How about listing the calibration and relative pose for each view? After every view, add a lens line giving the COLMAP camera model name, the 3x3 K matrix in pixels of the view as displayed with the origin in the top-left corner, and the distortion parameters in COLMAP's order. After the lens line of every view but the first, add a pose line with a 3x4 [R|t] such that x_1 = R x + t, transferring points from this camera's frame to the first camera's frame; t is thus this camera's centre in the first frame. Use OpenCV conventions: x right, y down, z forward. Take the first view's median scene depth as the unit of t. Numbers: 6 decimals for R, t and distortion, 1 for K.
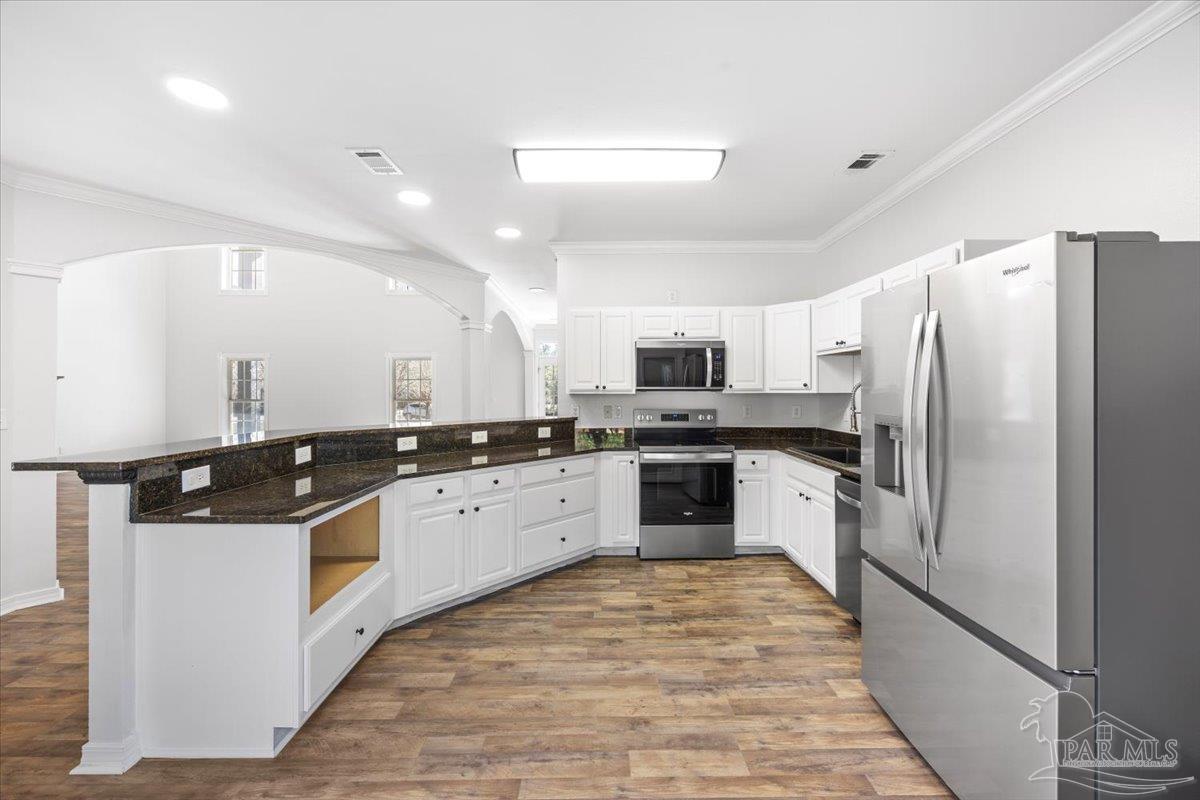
lens RADIAL K [[461.3, 0, 599.5], [0, 461.3, 386.6], [0, 0, 1]] dist [-0.000738, -0.000152]
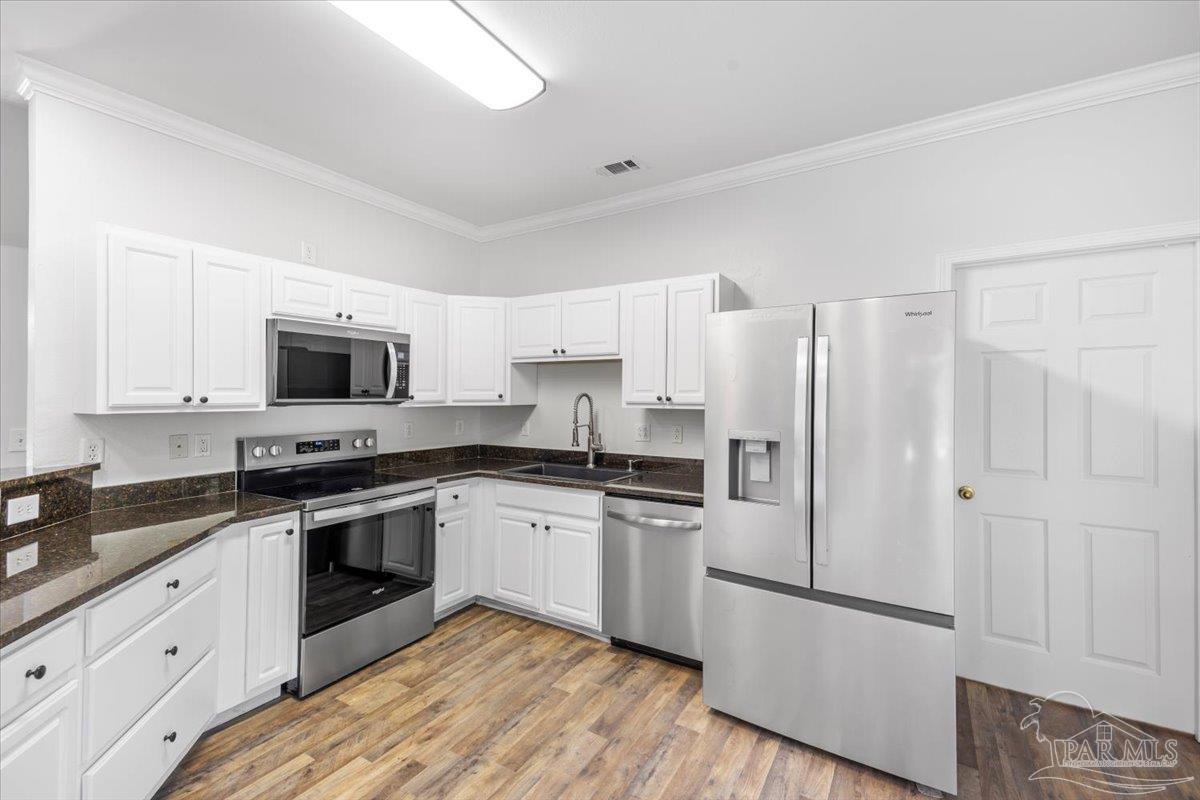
lens RADIAL K [[518.5, 0, 600.7], [0, 518.5, 393.3], [0, 0, 1]] dist [0.028259, -0.000300]
pose [[0.530553, 0.006346, 0.847628, -0.283091], [-0.006822, 0.999972, -0.003216, -0.007339], [-0.847624, -0.004076, 0.530582, 0.345902]]
